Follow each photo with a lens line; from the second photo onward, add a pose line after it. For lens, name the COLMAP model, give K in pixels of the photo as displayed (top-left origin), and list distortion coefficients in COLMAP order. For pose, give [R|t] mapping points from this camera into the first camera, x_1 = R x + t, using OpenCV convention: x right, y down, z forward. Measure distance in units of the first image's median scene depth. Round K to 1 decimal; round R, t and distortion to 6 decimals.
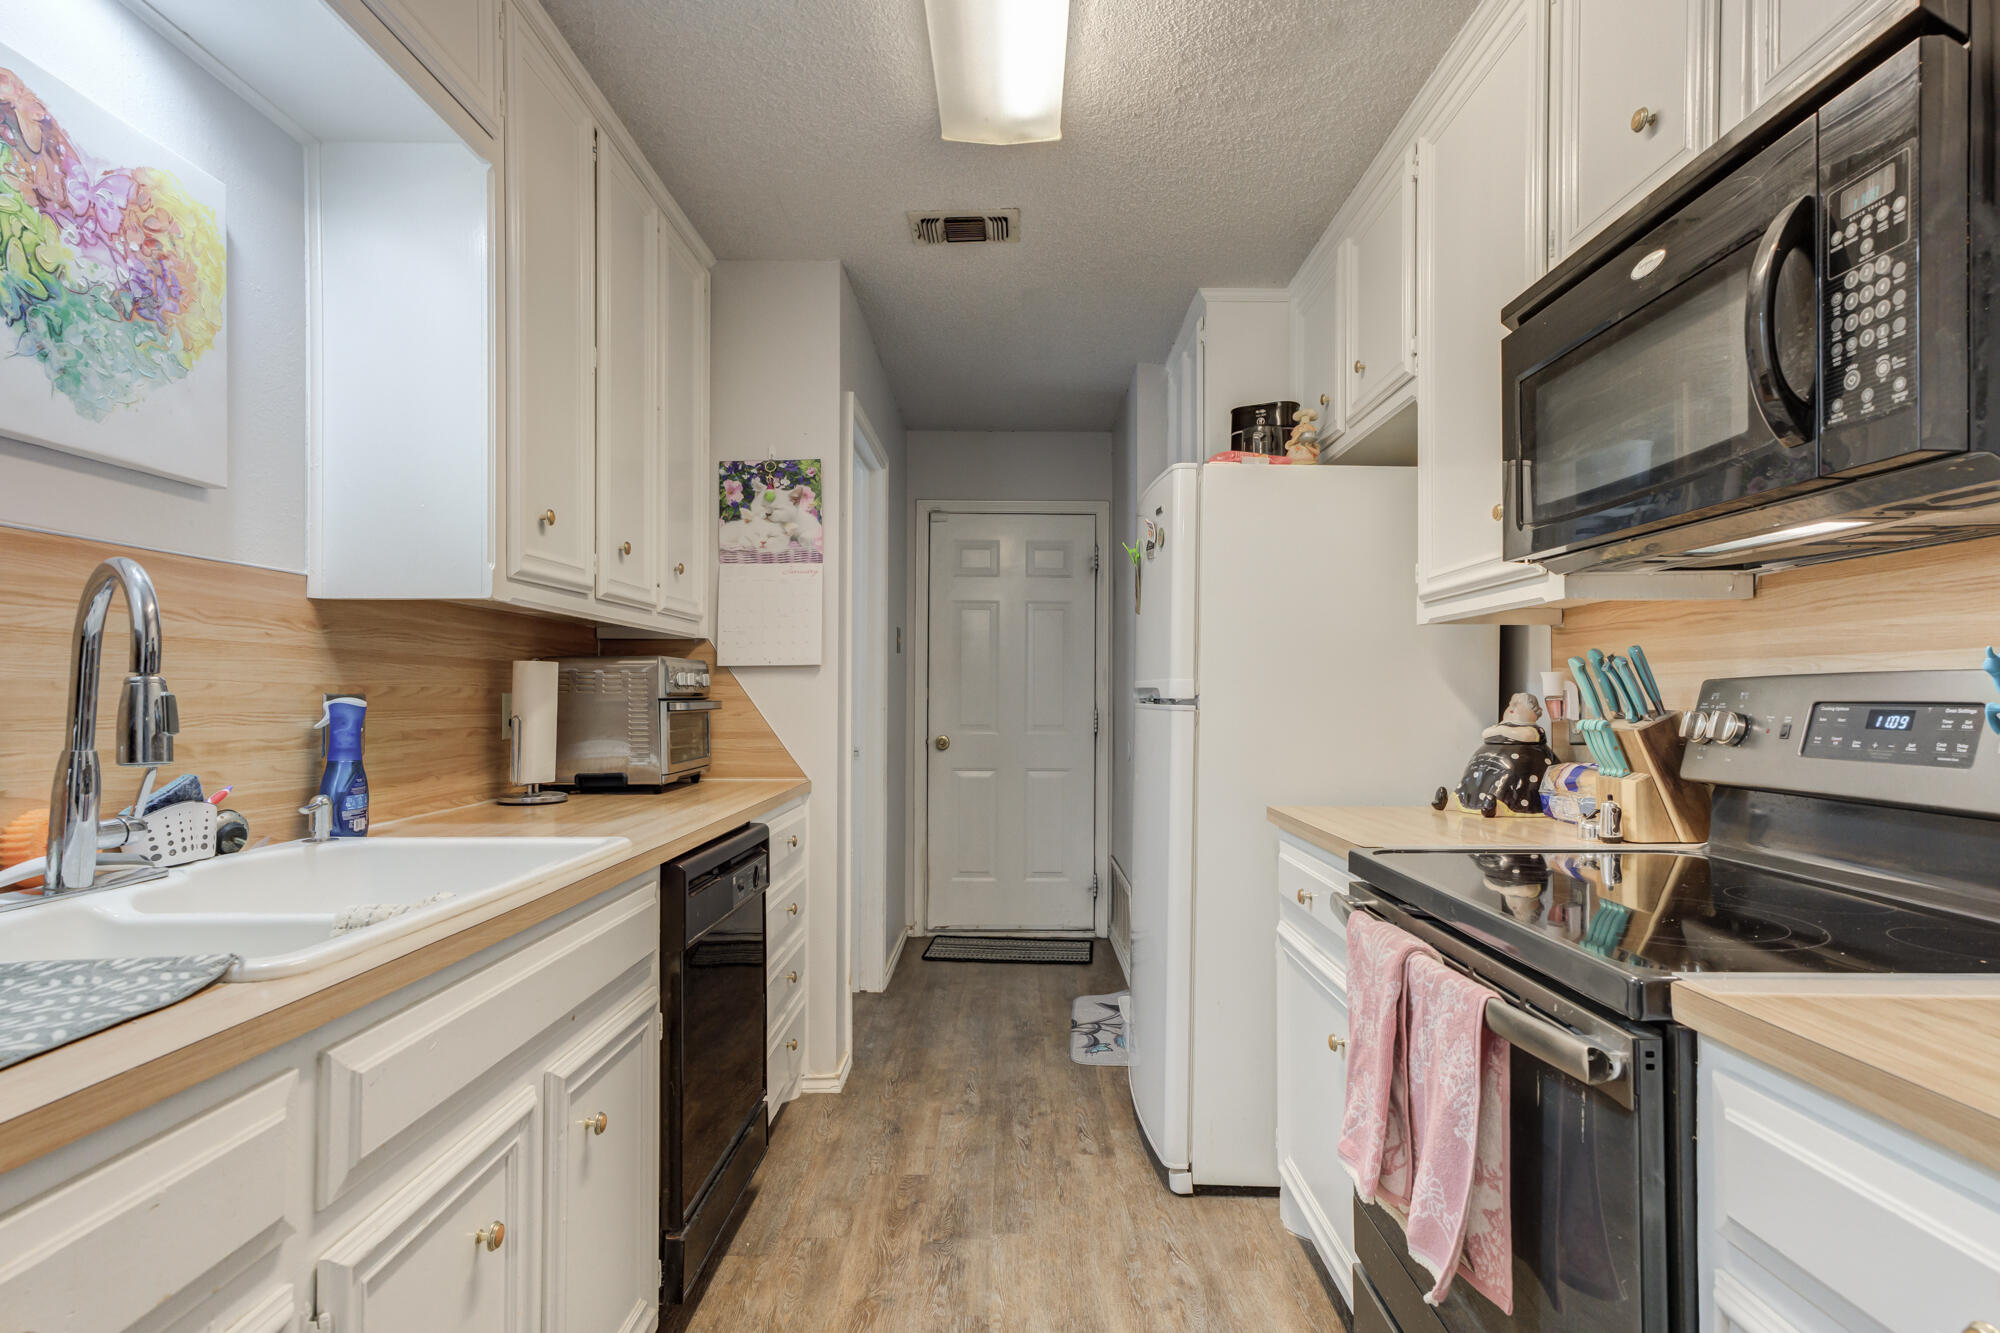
lens RADIAL K [[1028.6, 0, 998.9], [0, 1028.6, 690.7], [0, 0, 1]] dist [0.001132, 0.010091]
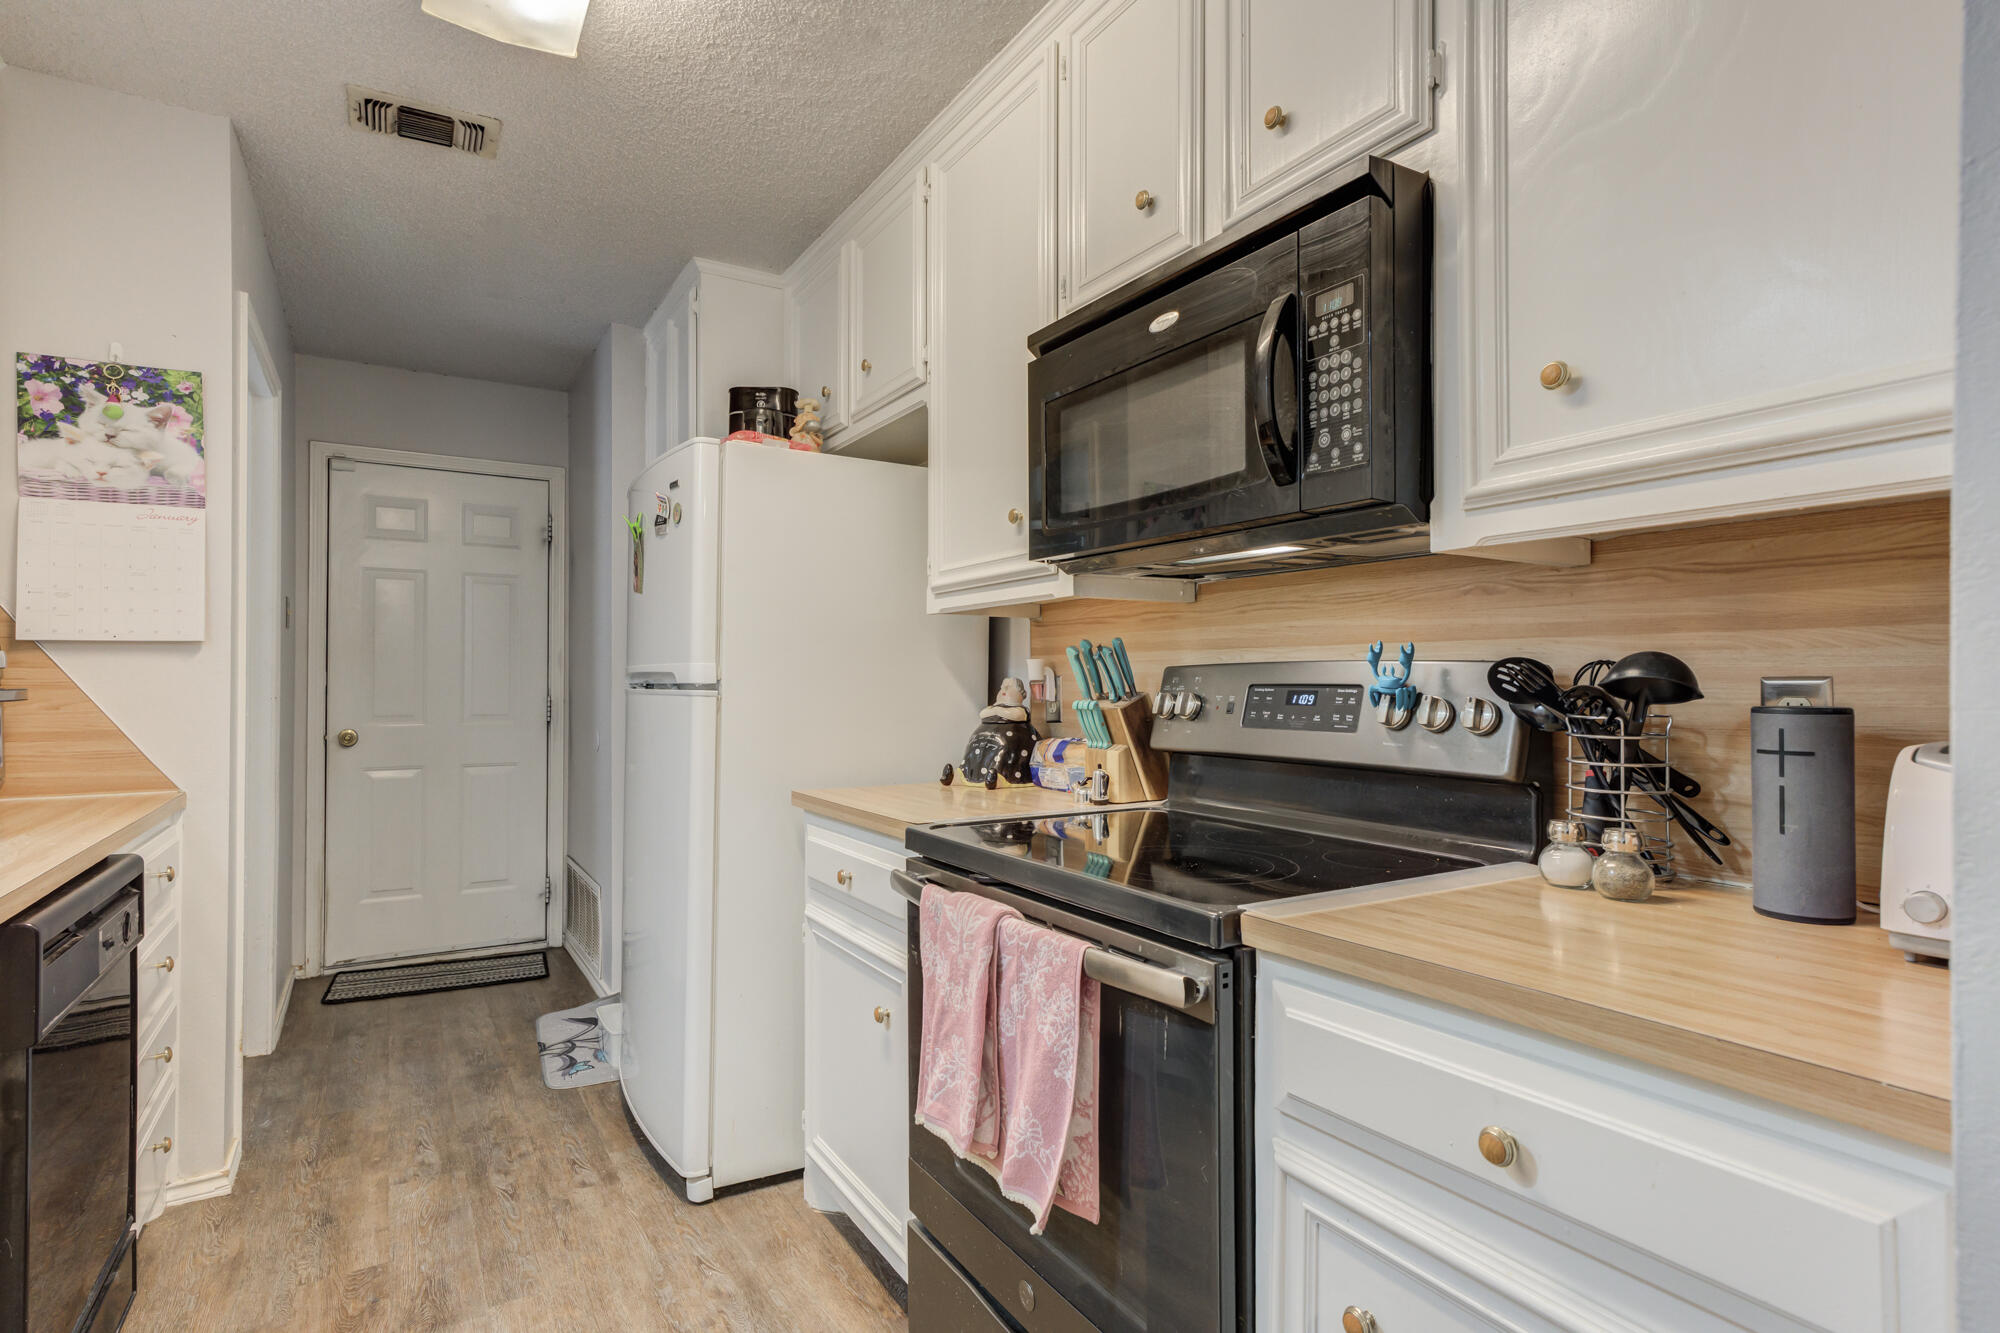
lens RADIAL K [[1028.6, 0, 1001.8], [0, 1028.6, 676.6], [0, 0, 1]] dist [0.001132, 0.010091]
pose [[0.852652, 0.000575, 0.522479, -0.100165], [-0.001097, 0.999999, 0.000690, 0.000242], [-0.522478, -0.001162, 0.852652, 0.046639]]
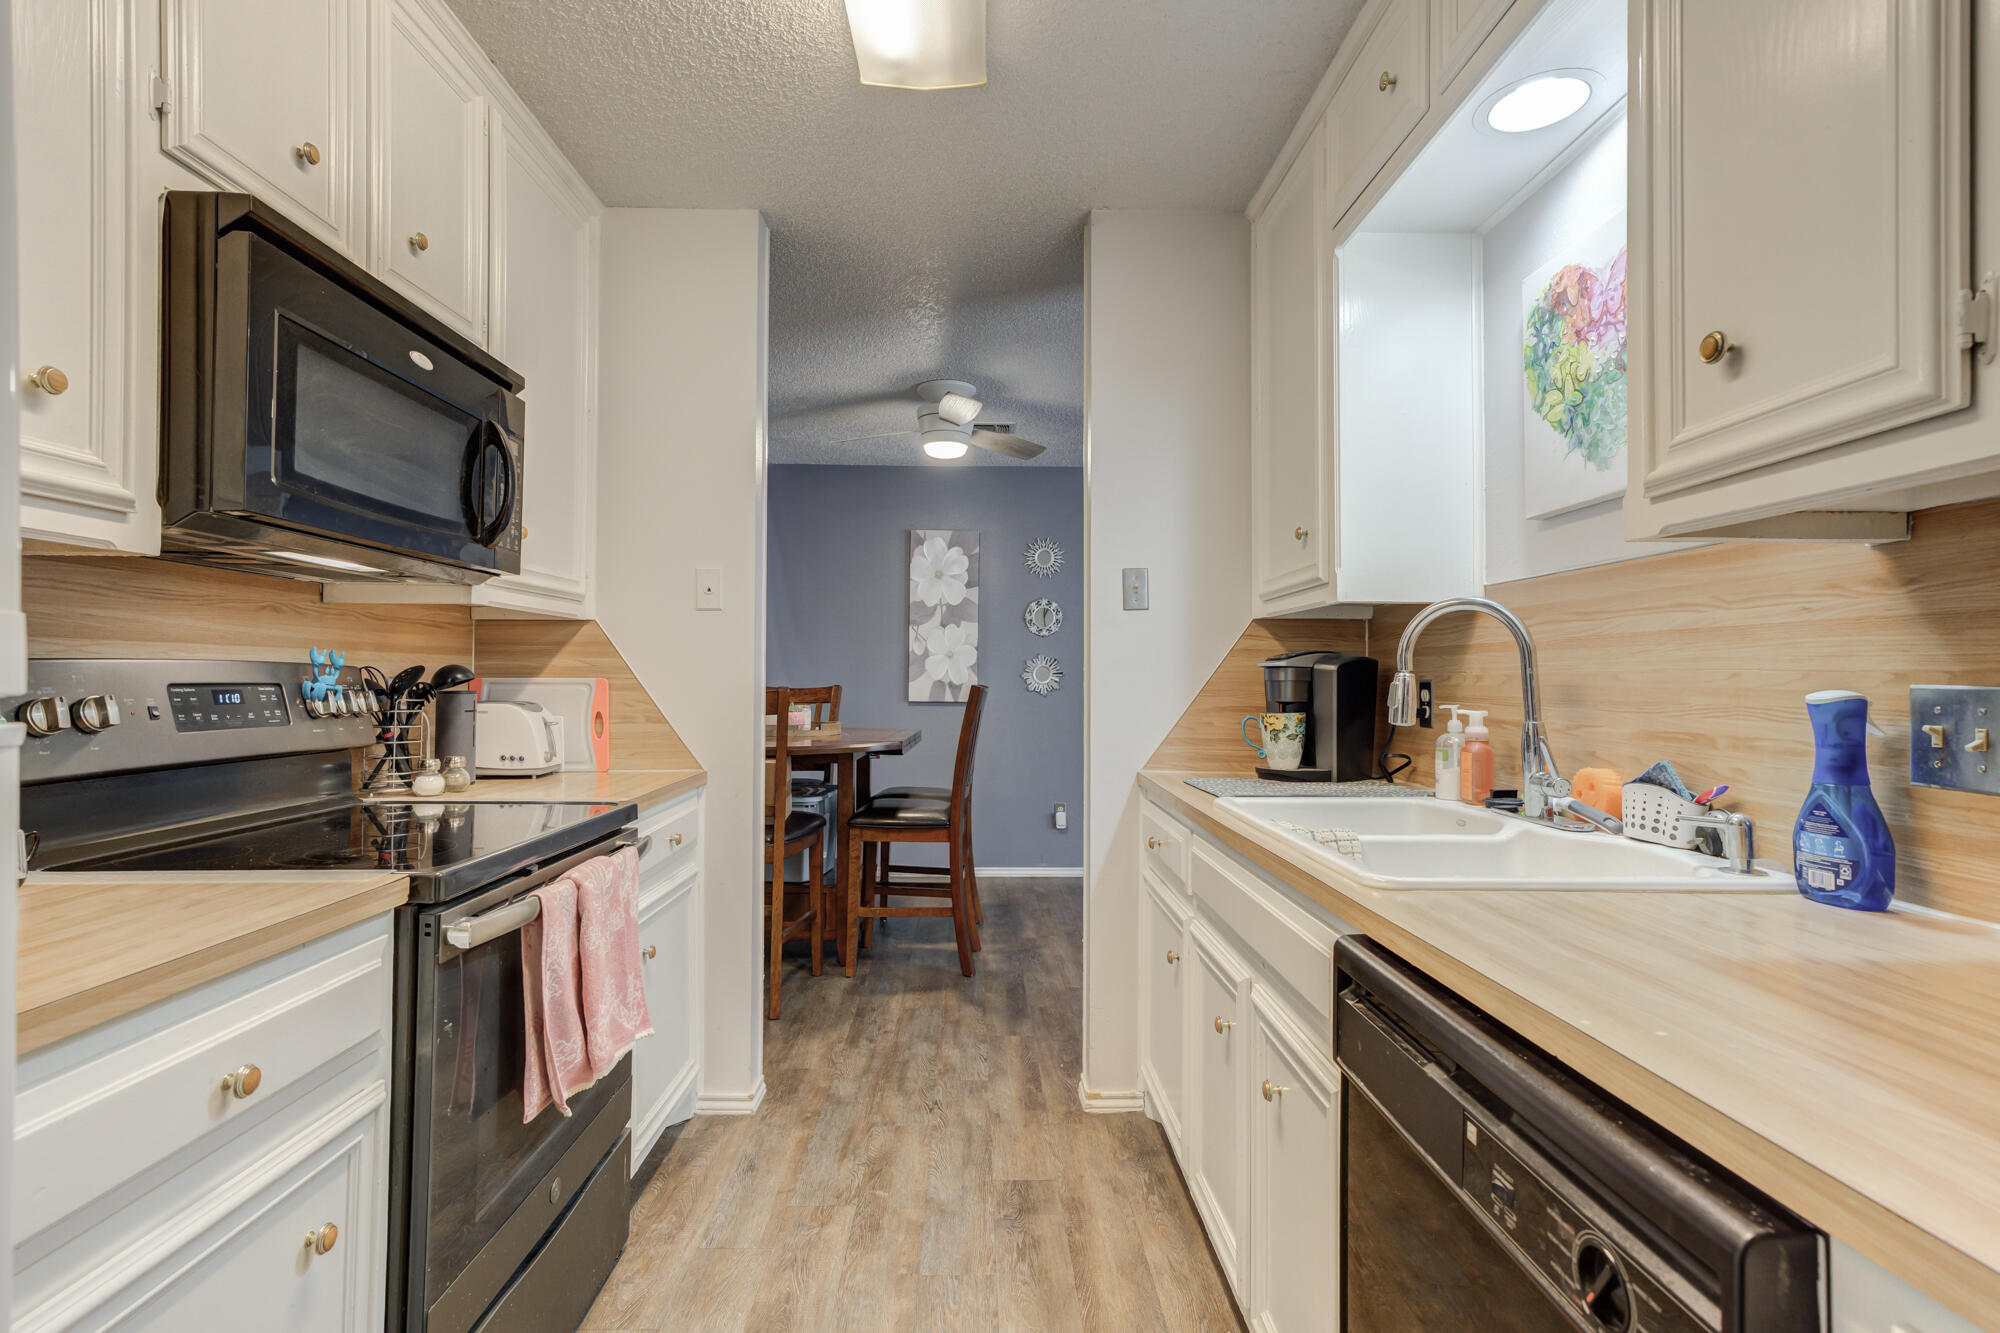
lens RADIAL K [[975.6, 0, 978.5], [0, 975.6, 656.1], [0, 0, 1]] dist [0.000681, -0.000128]
pose [[-0.999929, -0.004612, -0.010983, -0.055920], [-0.004326, 0.999654, -0.025952, 0.002640], [0.011099, -0.025903, -0.999603, 1.426947]]
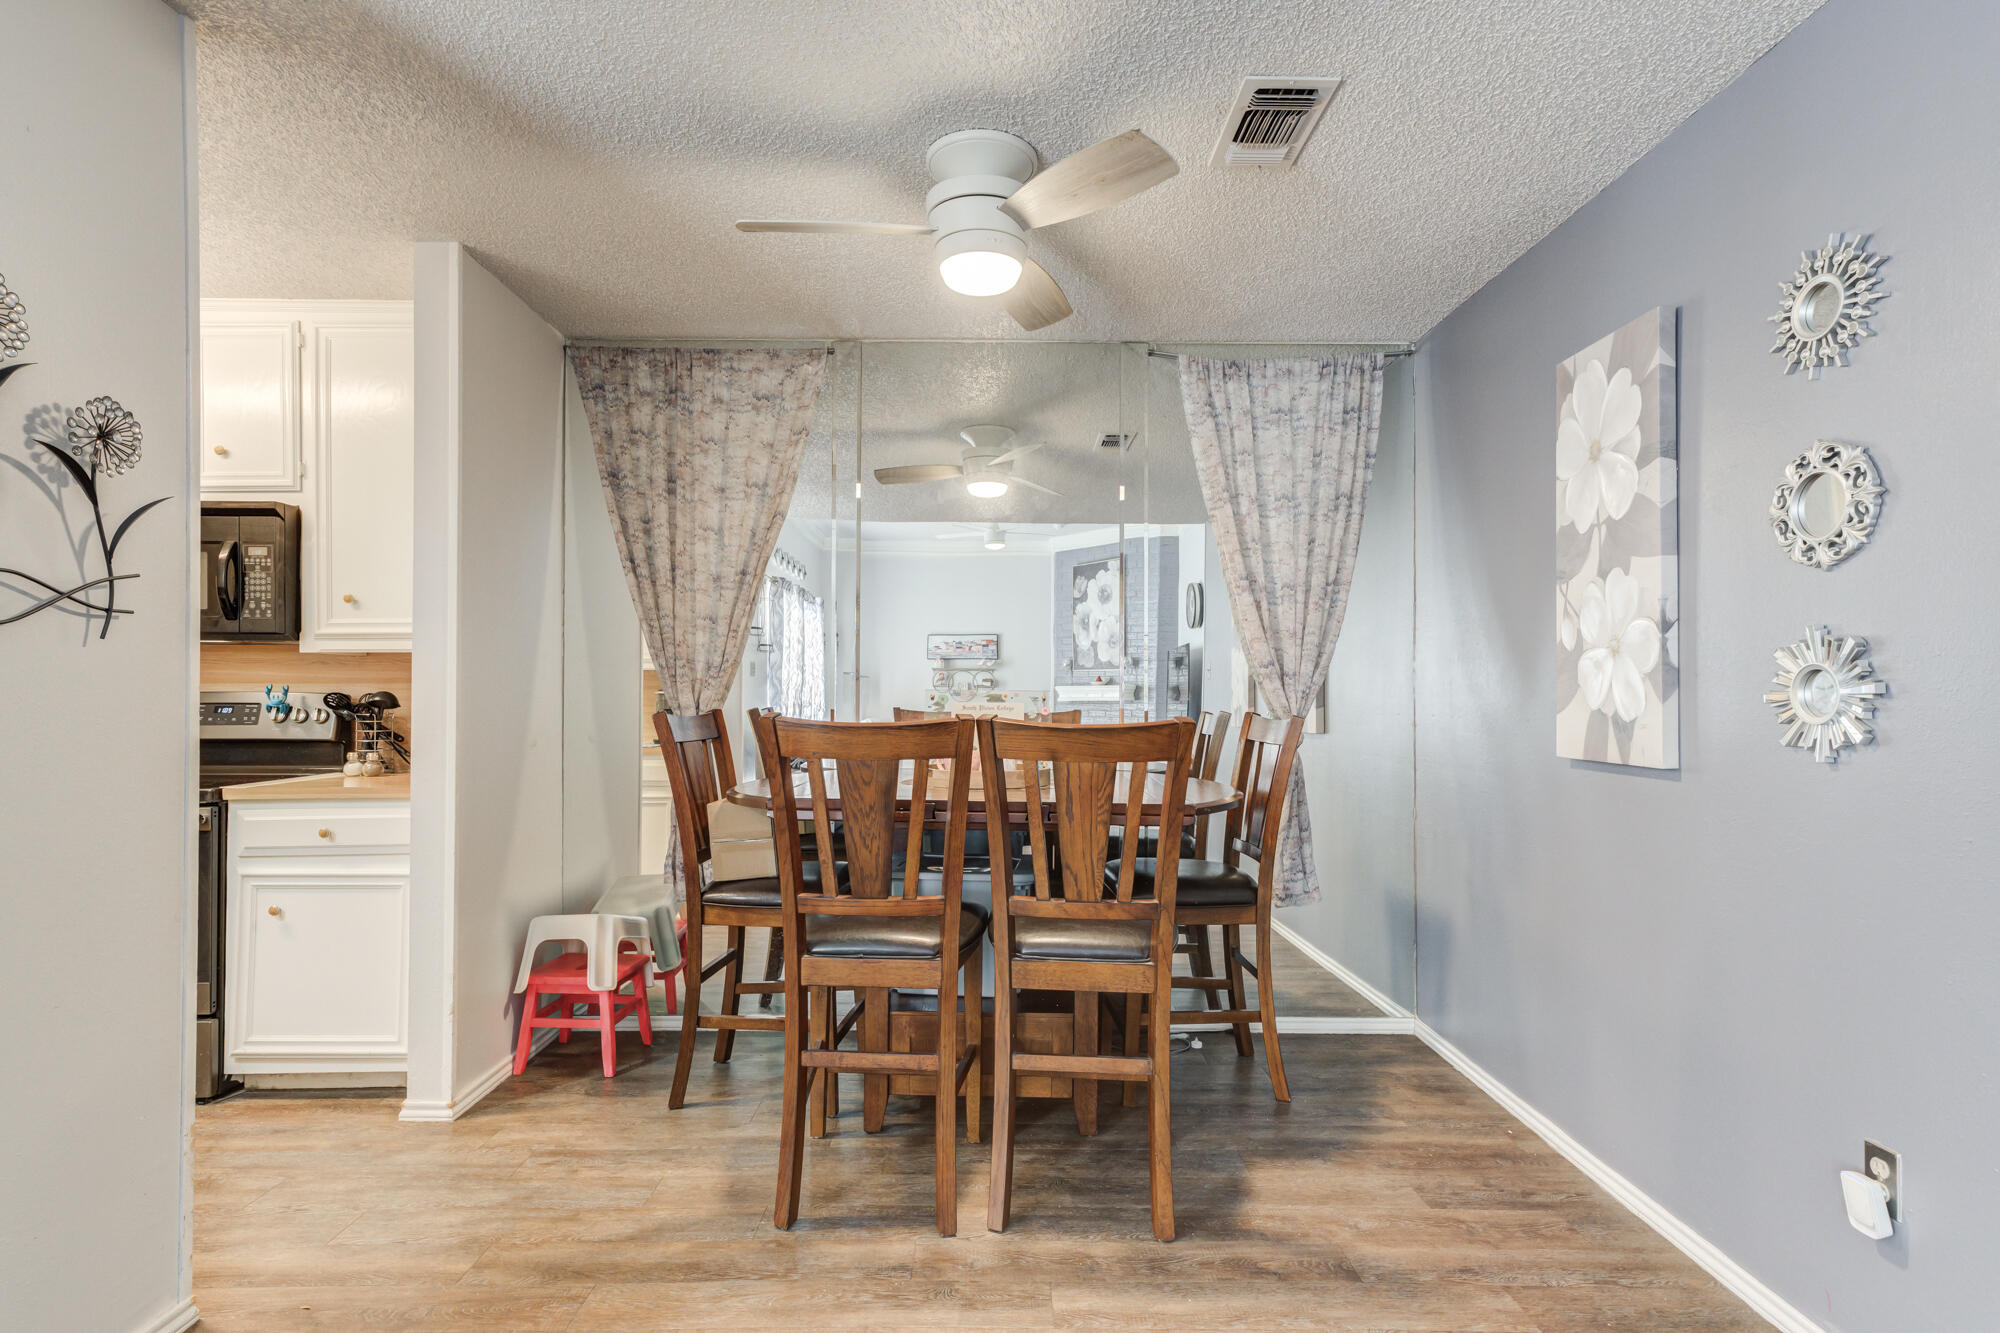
lens RADIAL K [[1028.6, 0, 1006.9], [0, 1028.6, 685.5], [0, 0, 1]] dist [0.001132, 0.010091]
pose [[-0.002755, 0.006652, 0.999974, -1.174929], [-0.004463, 0.999968, -0.006664, -0.016478], [-0.999986, -0.004481, -0.002726, -0.663827]]
